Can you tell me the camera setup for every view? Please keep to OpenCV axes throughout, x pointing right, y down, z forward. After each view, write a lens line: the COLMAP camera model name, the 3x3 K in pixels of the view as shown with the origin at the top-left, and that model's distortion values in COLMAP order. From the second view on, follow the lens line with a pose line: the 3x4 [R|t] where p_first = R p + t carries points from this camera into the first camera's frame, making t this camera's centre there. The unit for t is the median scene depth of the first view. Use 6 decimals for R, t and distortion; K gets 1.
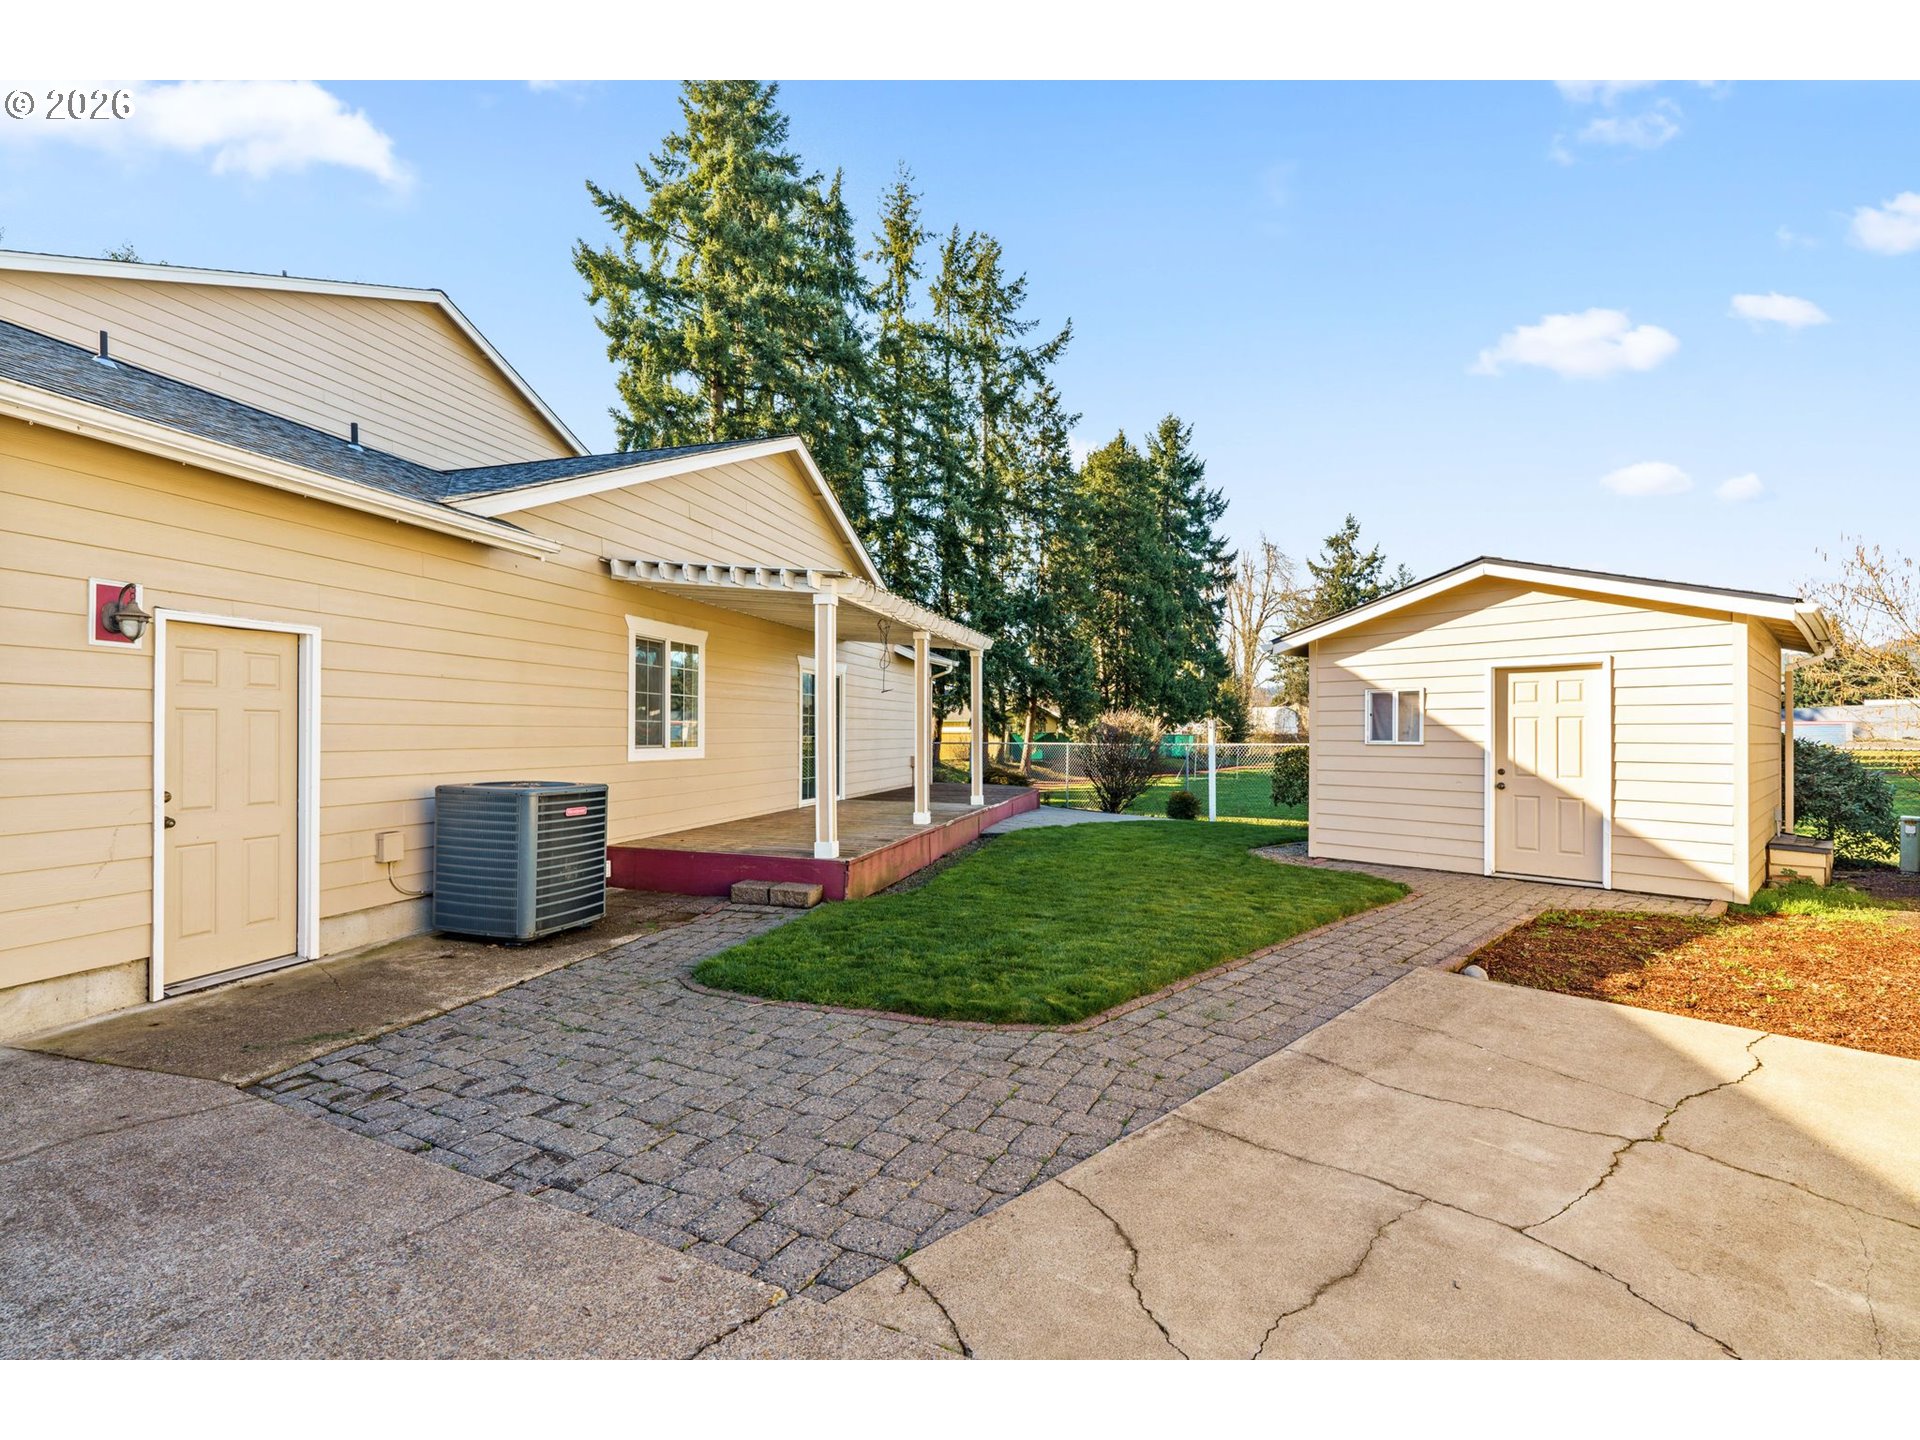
lens RADIAL K [[875.8, 0, 960.0], [0, 875.8, 720.0], [0, 0, 1]] dist [-0.016687, -0.000006]
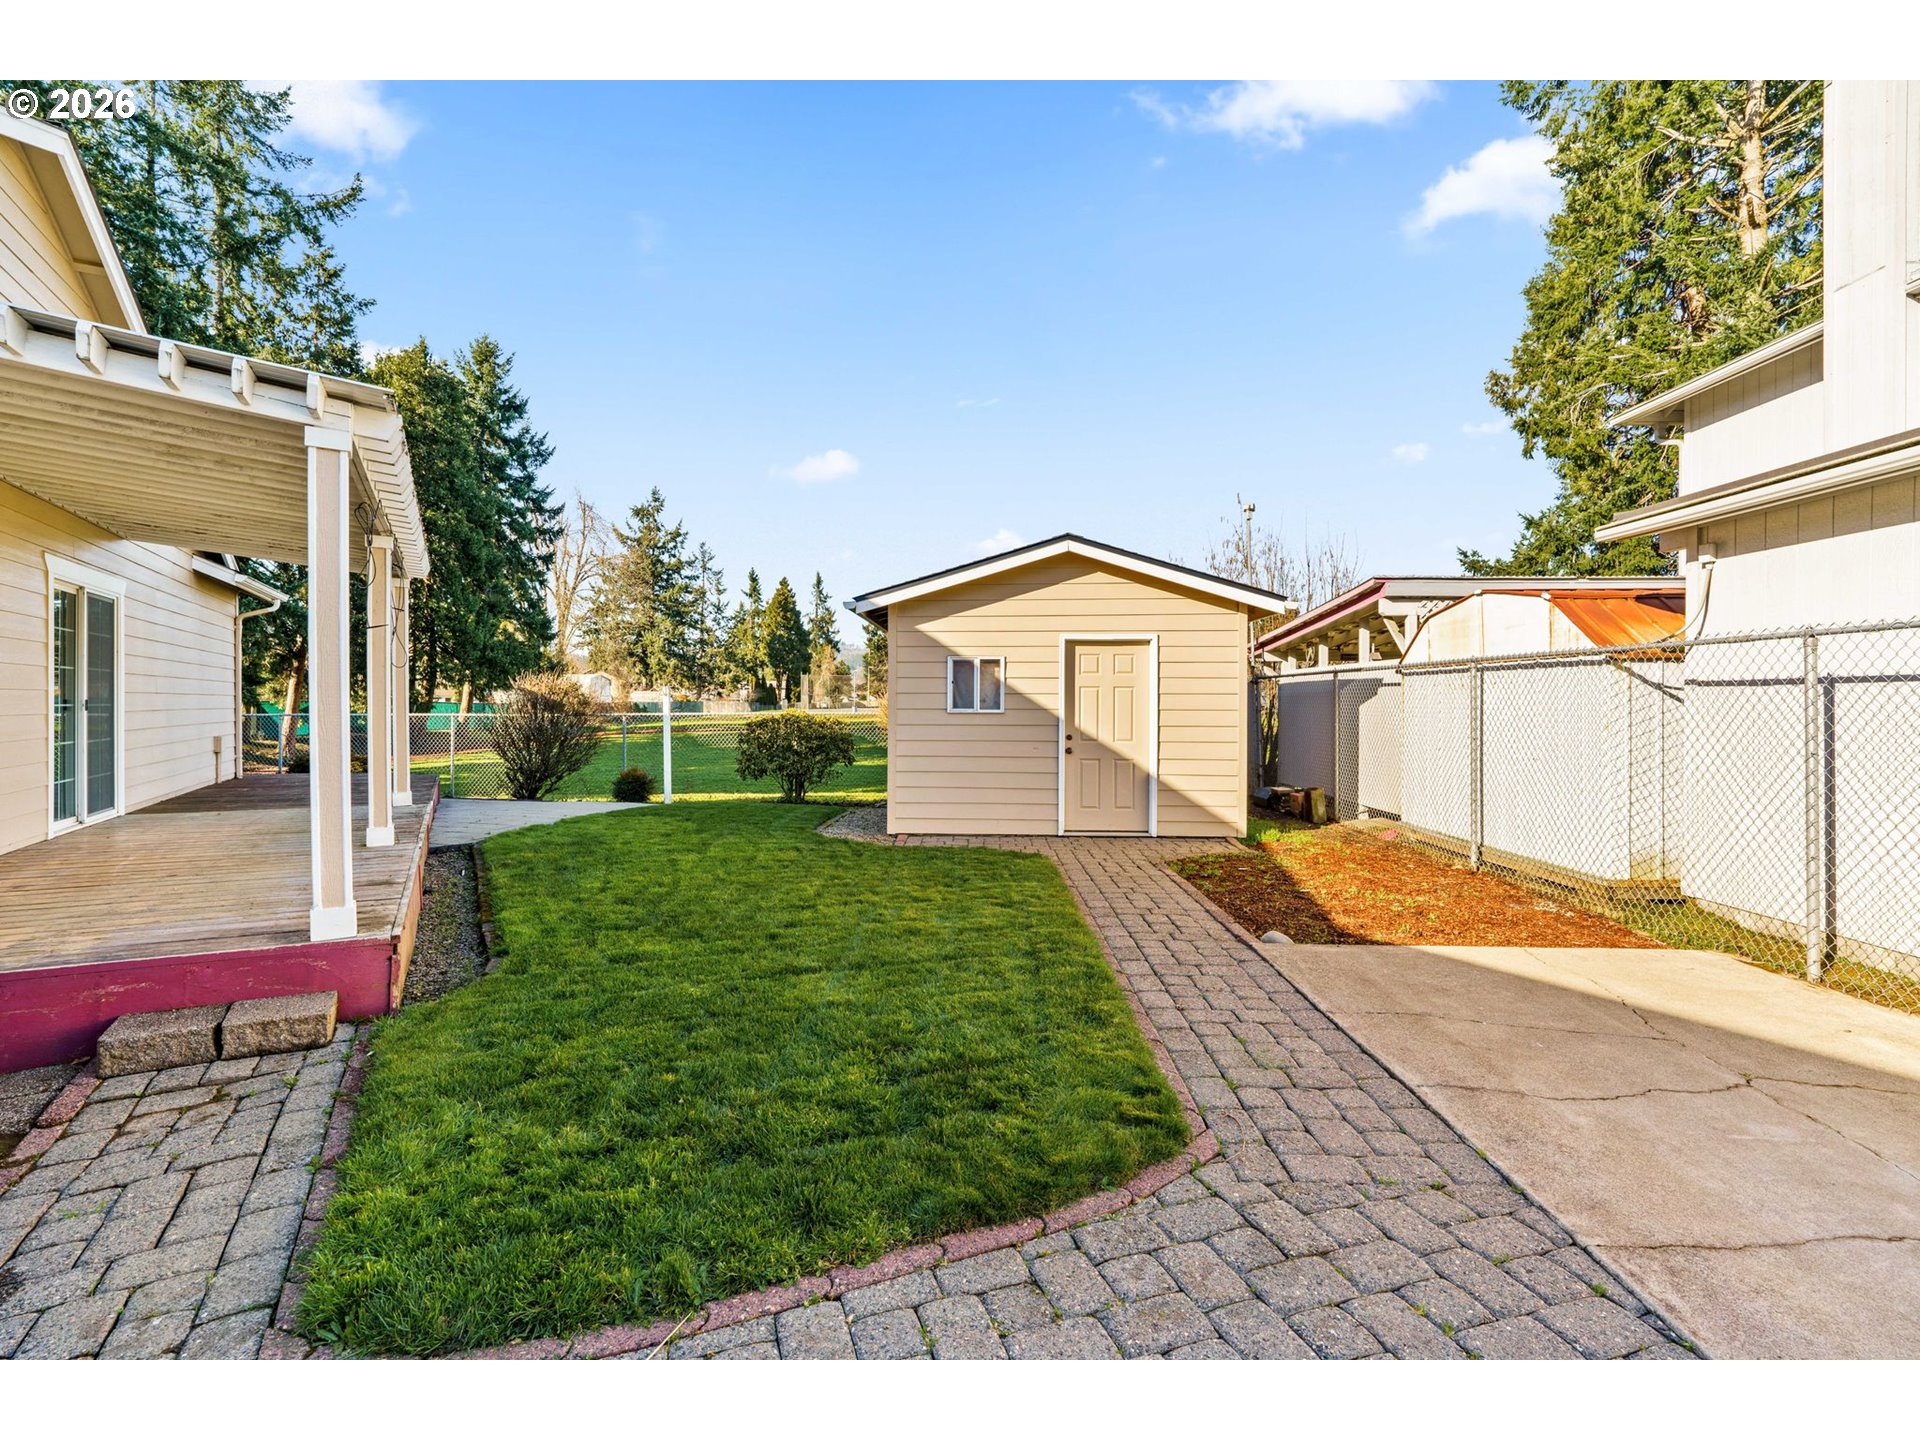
lens RADIAL K [[871.1, 0, 961.7], [0, 871.1, 703.5], [0, 0, 1]] dist [-0.018779, 0.007431]
pose [[0.707292, -0.000071, 0.706922, -0.041633], [-0.012023, 0.999854, 0.012129, 0.001160], [-0.706819, -0.017078, 0.707188, 0.060947]]
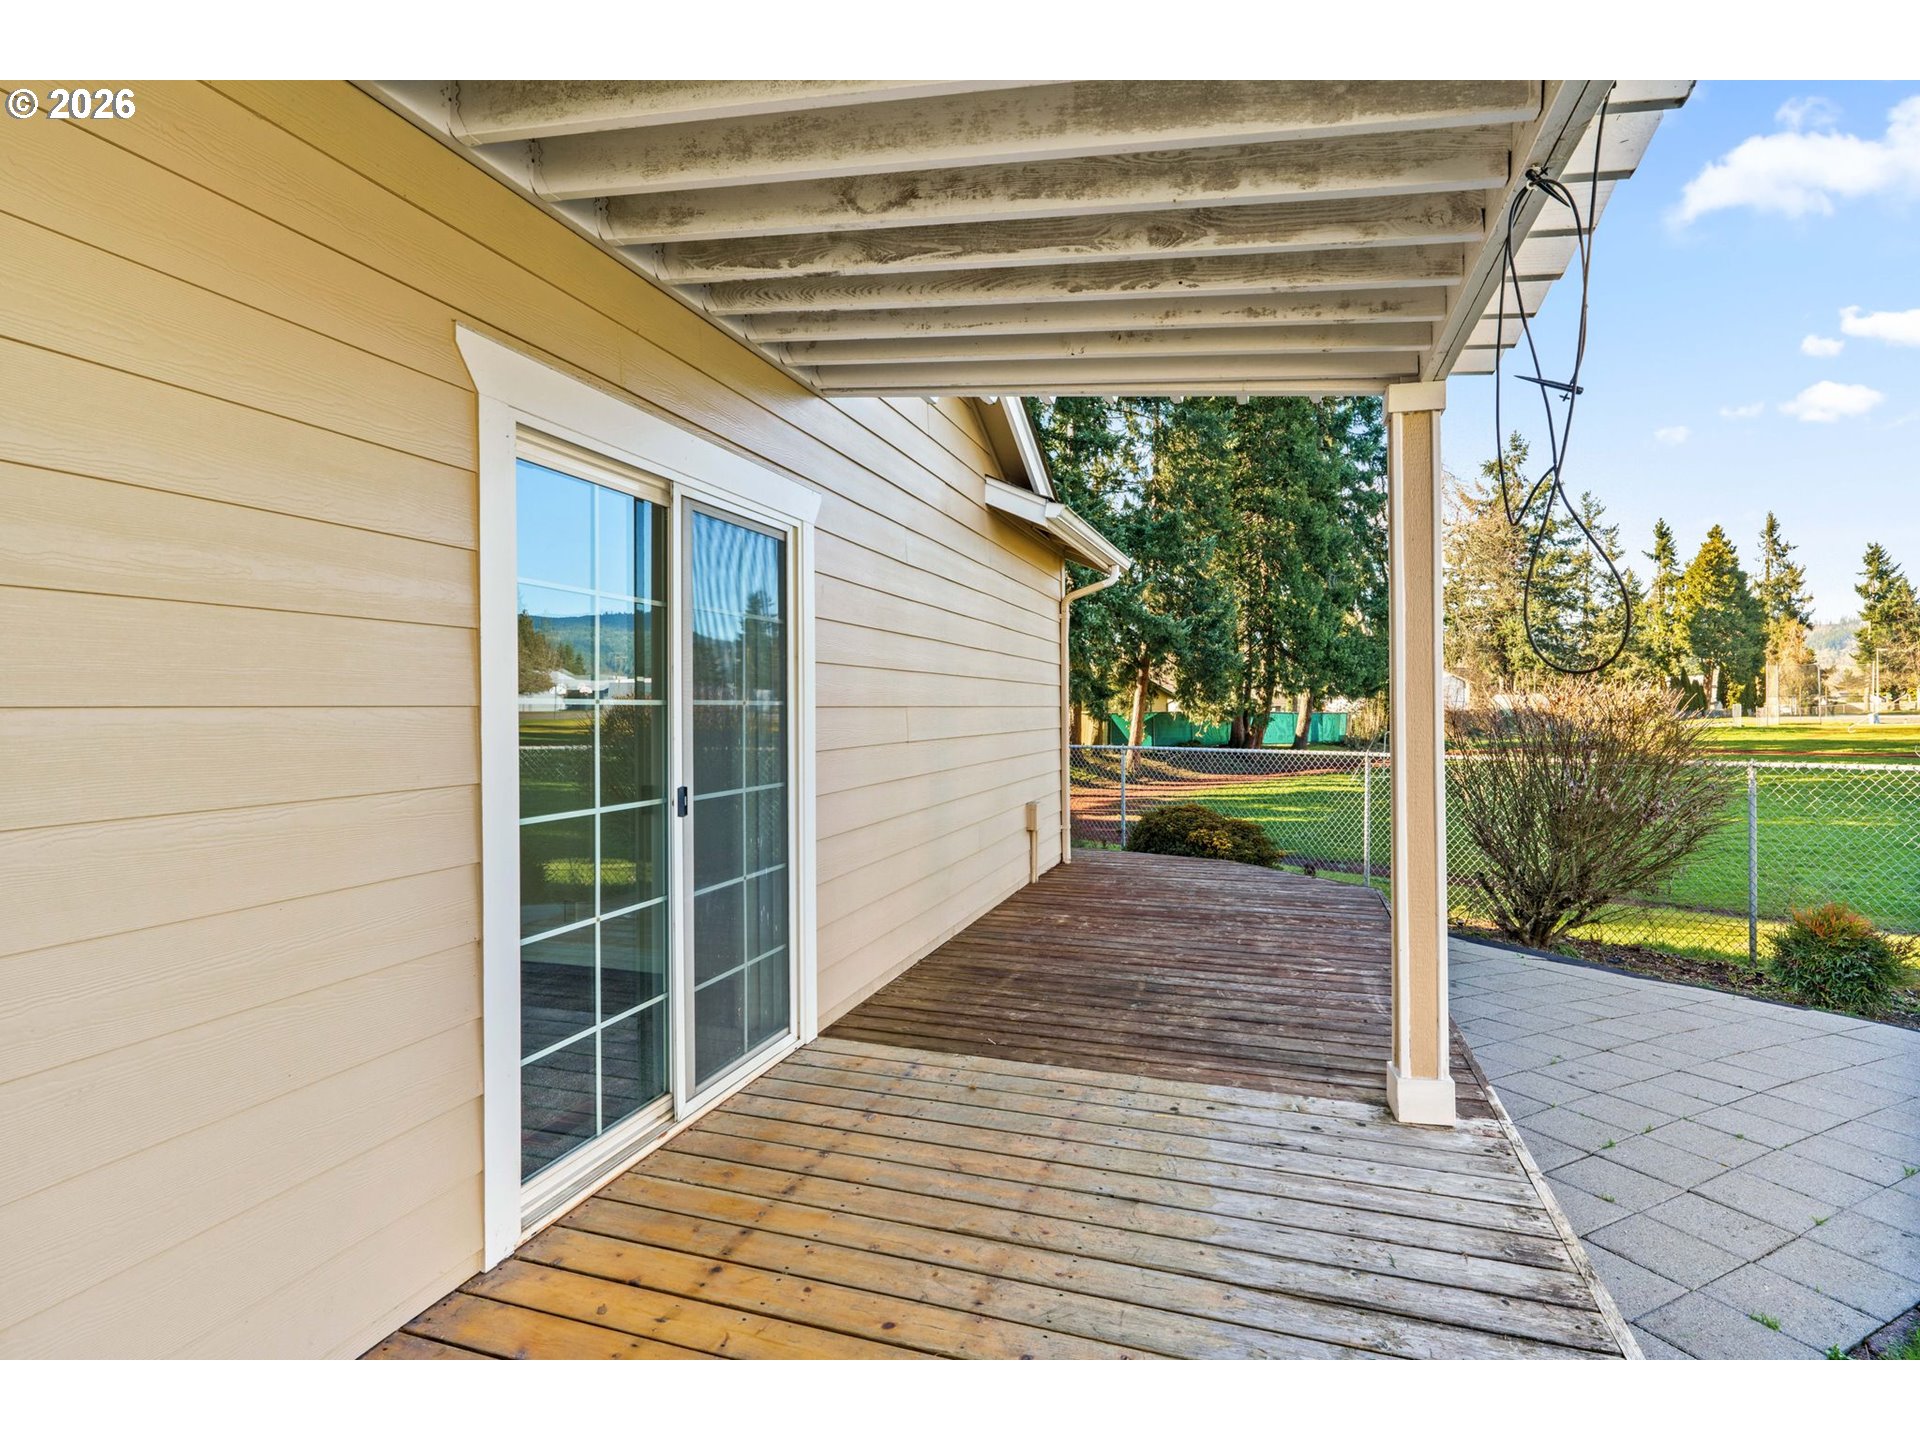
lens RADIAL K [[964.5, 0, 960.0], [0, 964.5, 720.0], [0, 0, 1]] dist [0.000825, 0.000726]
pose [[0.998390, -0.005679, -0.056437, -0.021856], [0.007192, 0.999619, 0.026642, -0.001724], [0.056264, -0.027005, 0.998051, 0.215606]]
